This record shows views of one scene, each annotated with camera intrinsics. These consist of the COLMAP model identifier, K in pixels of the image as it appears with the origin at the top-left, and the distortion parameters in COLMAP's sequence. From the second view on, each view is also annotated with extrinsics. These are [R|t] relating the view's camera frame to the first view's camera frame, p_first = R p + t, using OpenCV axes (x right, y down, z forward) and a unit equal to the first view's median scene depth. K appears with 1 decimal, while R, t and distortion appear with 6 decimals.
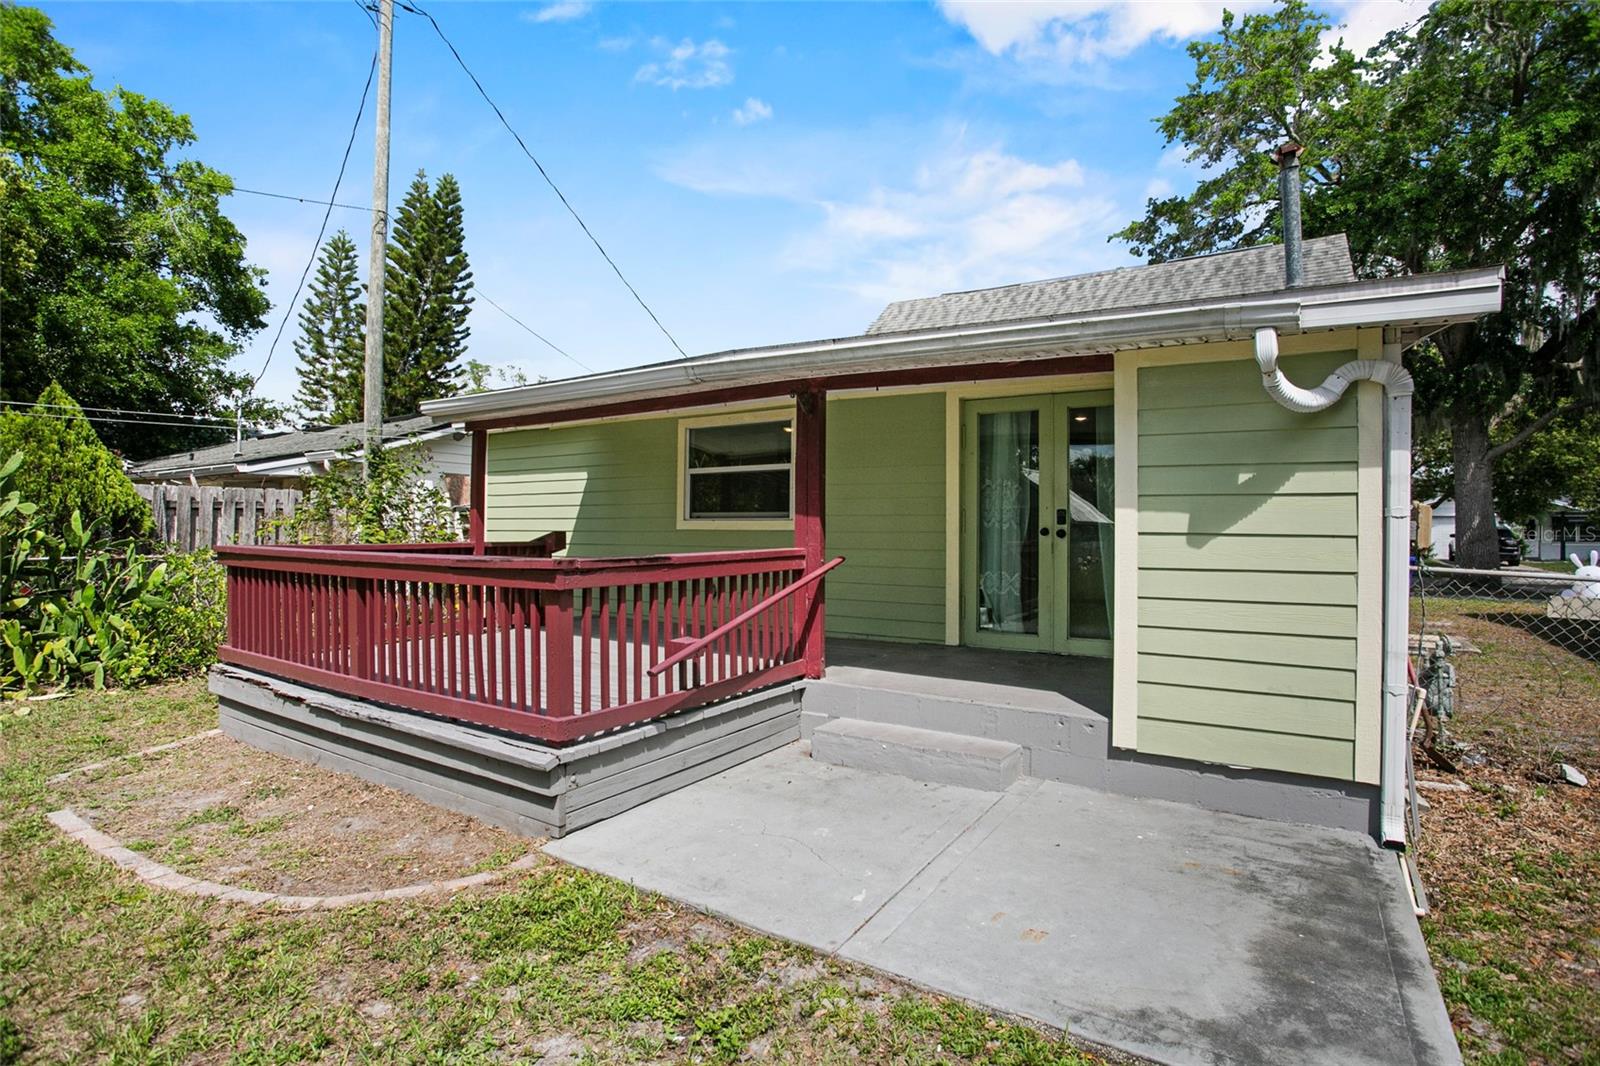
lens RADIAL K [[759.3, 0, 811.7], [0, 759.3, 532.6], [0, 0, 1]] dist [0.002217, 0.001899]
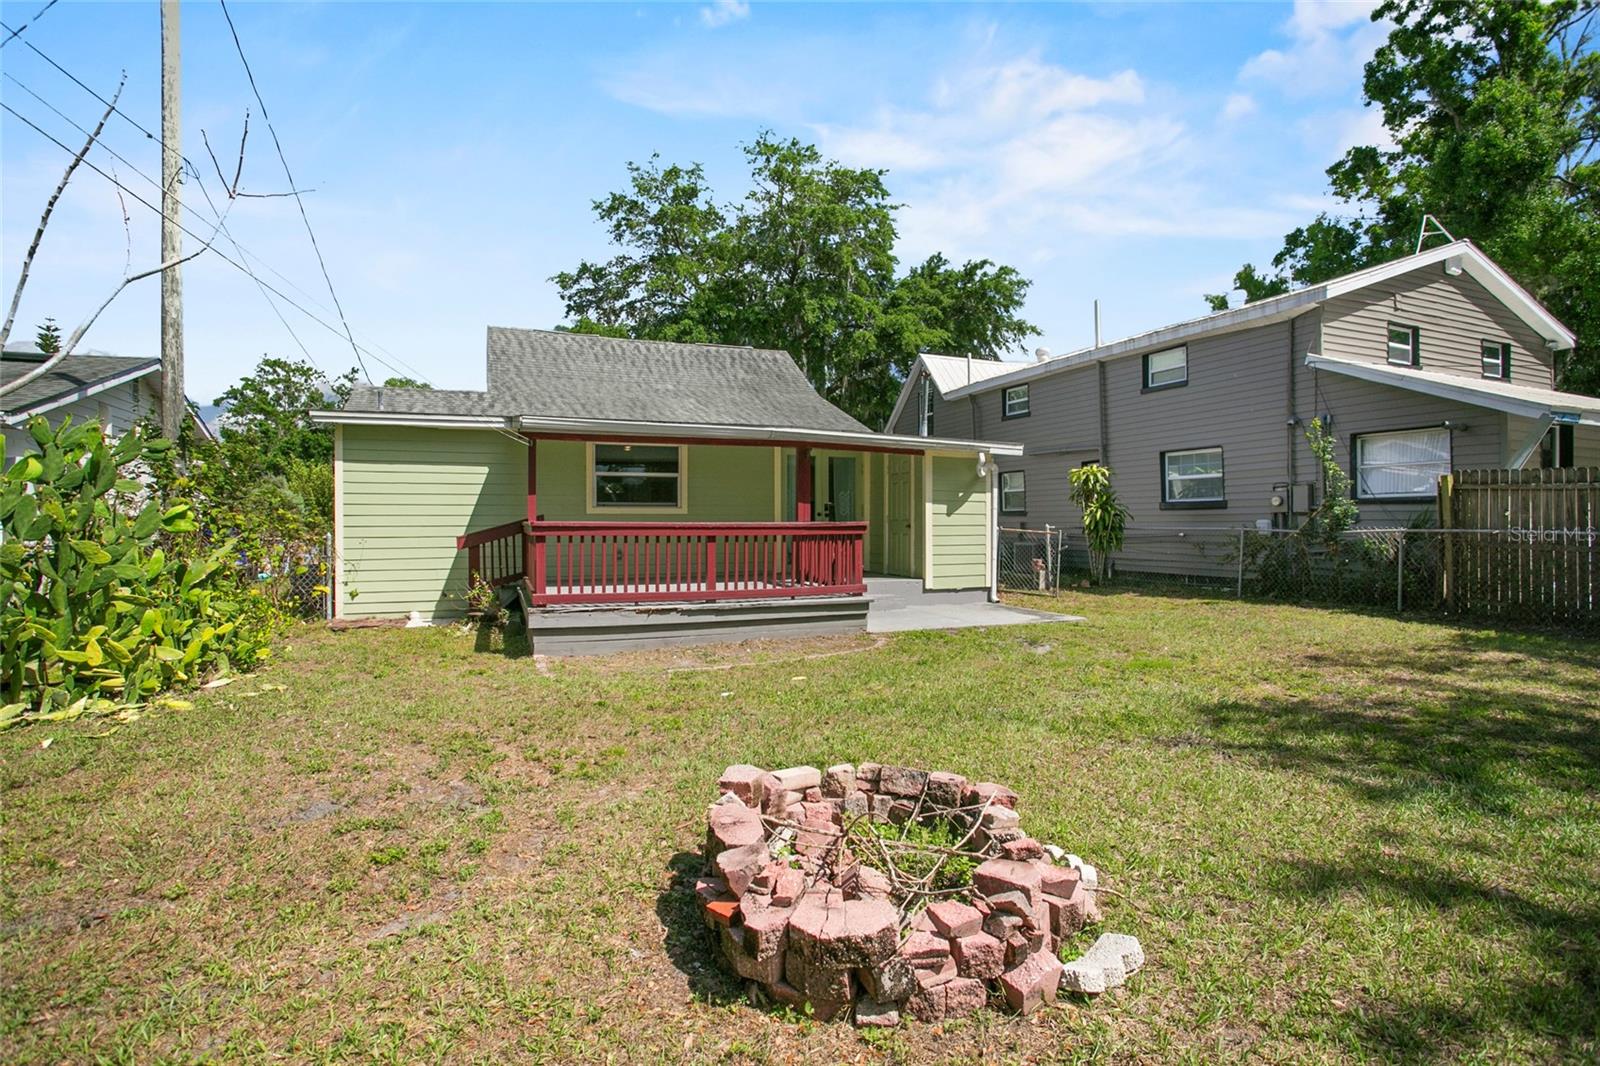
lens RADIAL K [[759.3, 0, 807.9], [0, 759.3, 528.2], [0, 0, 1]] dist [0.002217, 0.001899]
pose [[0.604709, -0.007130, 0.796415, -1.268397], [0.010421, 0.999945, 0.001040, 0.029736], [-0.796379, 0.007670, 0.604750, -0.211924]]
